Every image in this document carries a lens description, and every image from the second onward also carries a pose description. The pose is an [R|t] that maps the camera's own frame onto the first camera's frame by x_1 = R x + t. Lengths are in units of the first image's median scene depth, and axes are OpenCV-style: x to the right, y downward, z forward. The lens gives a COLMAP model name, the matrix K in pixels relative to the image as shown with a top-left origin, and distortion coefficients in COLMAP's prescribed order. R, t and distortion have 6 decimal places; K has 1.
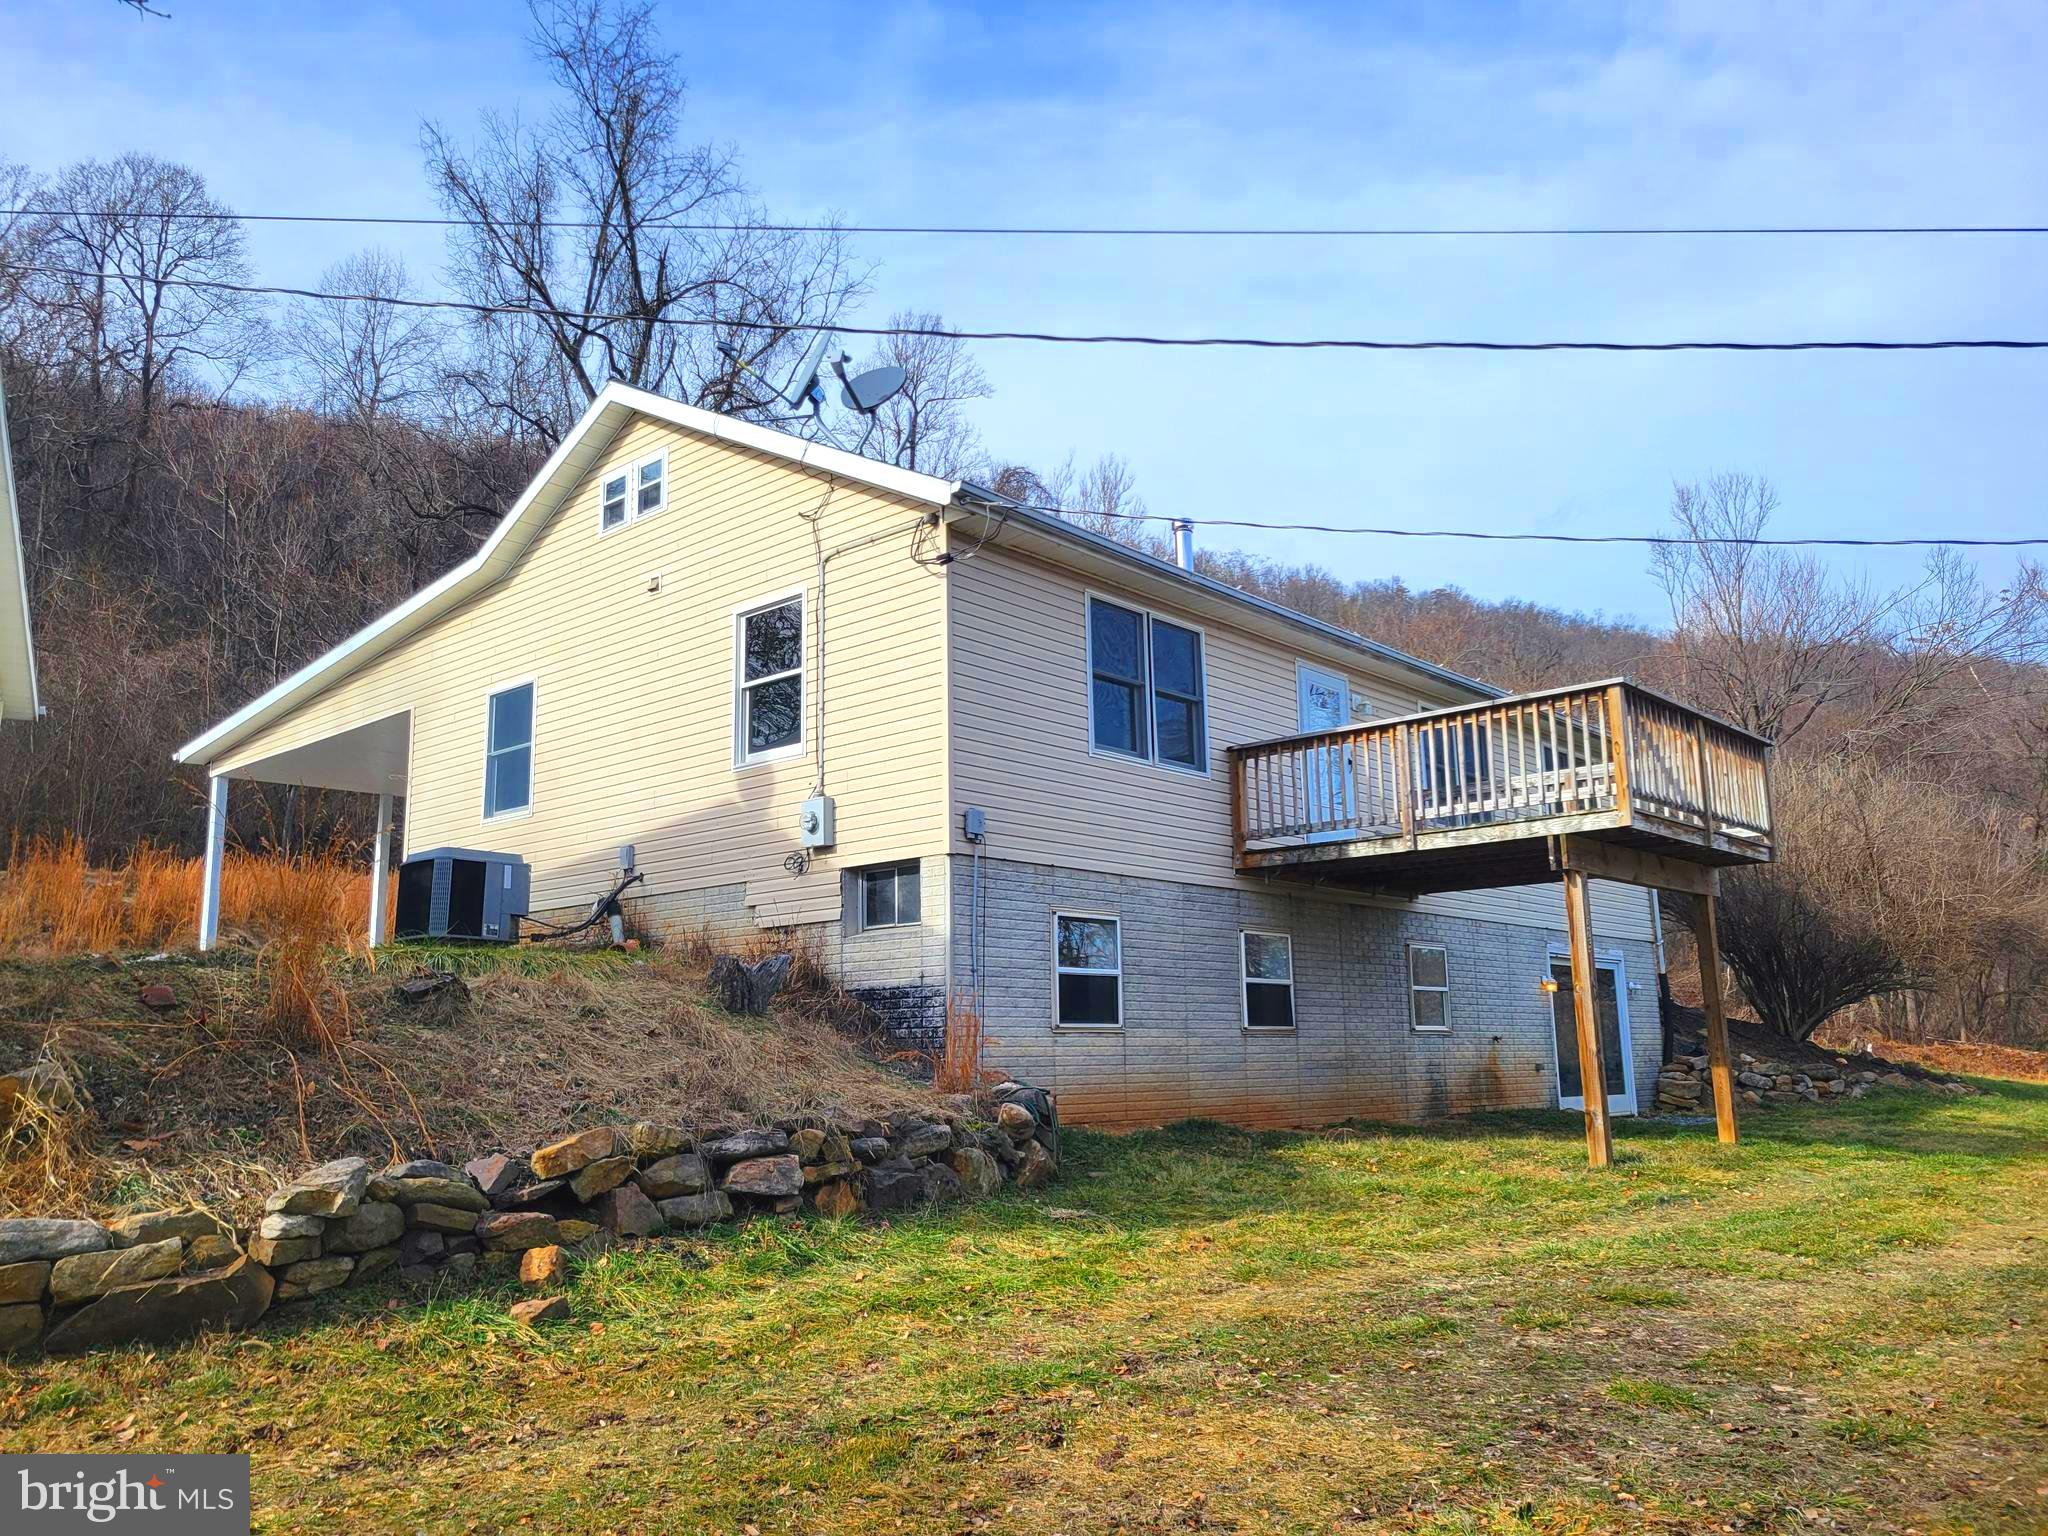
lens RADIAL K [[1551.7, 0, 1024.0], [0, 1551.7, 768.0], [0, 0, 1]] dist [0.047537, -0.003467]
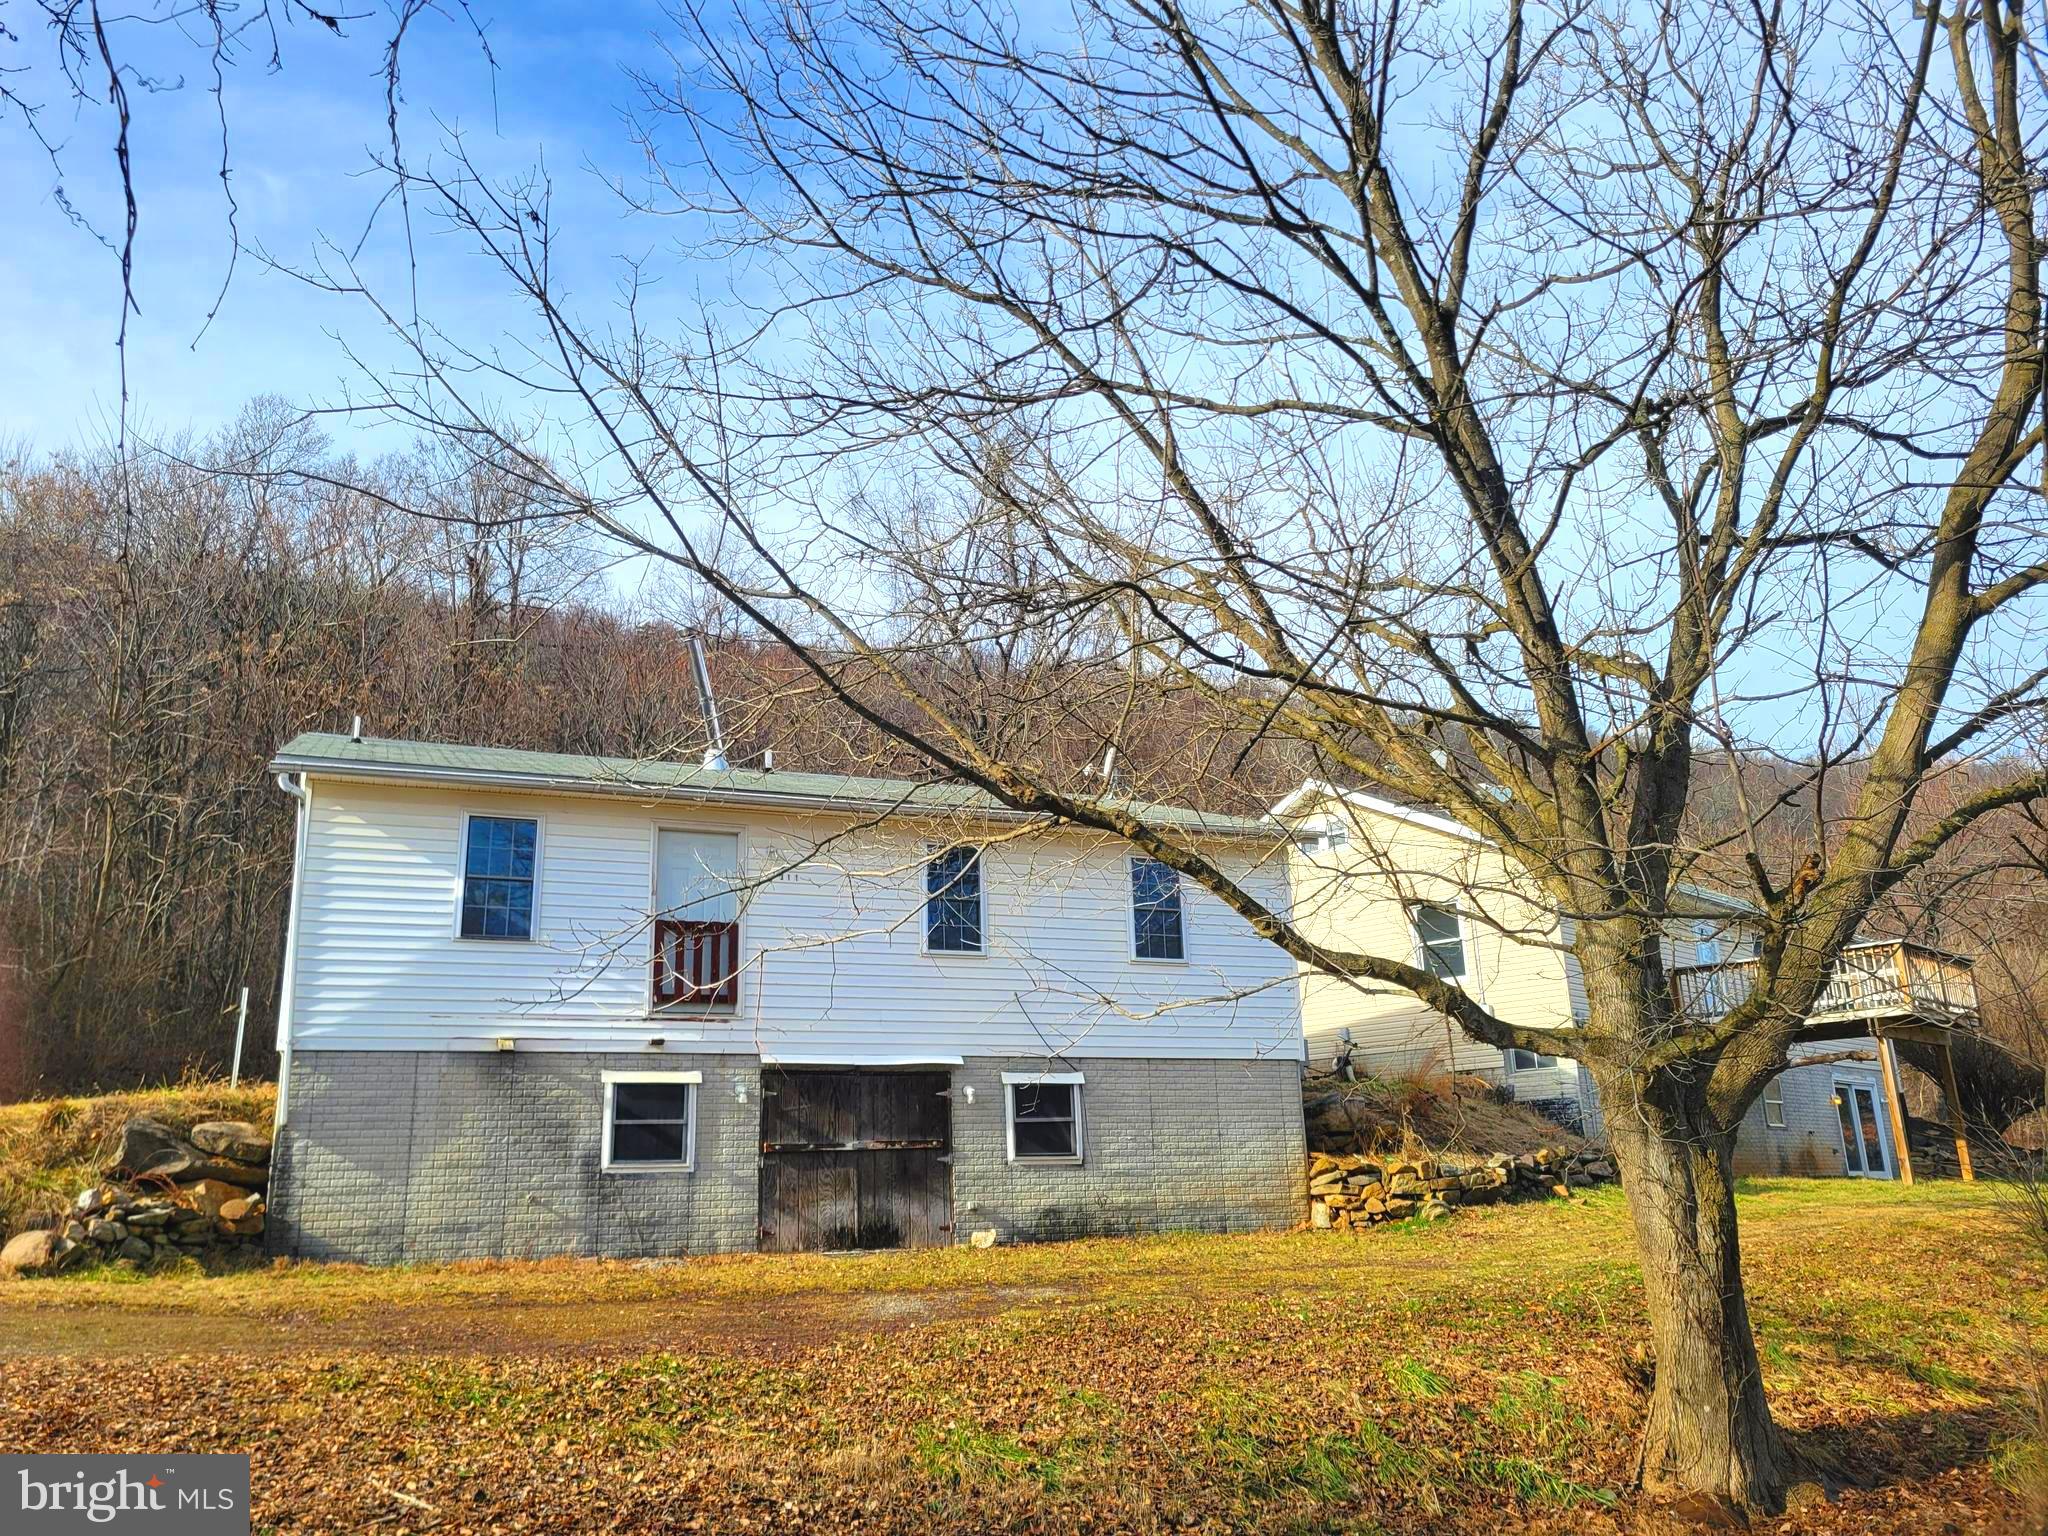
lens RADIAL K [[1551.7, 0, 1024.0], [0, 1551.7, 768.0], [0, 0, 1]] dist [0.047537, -0.003467]
pose [[0.997375, -0.033370, -0.064264, -0.524008], [0.027533, 0.995591, -0.089666, -0.109253], [0.066973, 0.087661, 0.993896, -0.961750]]
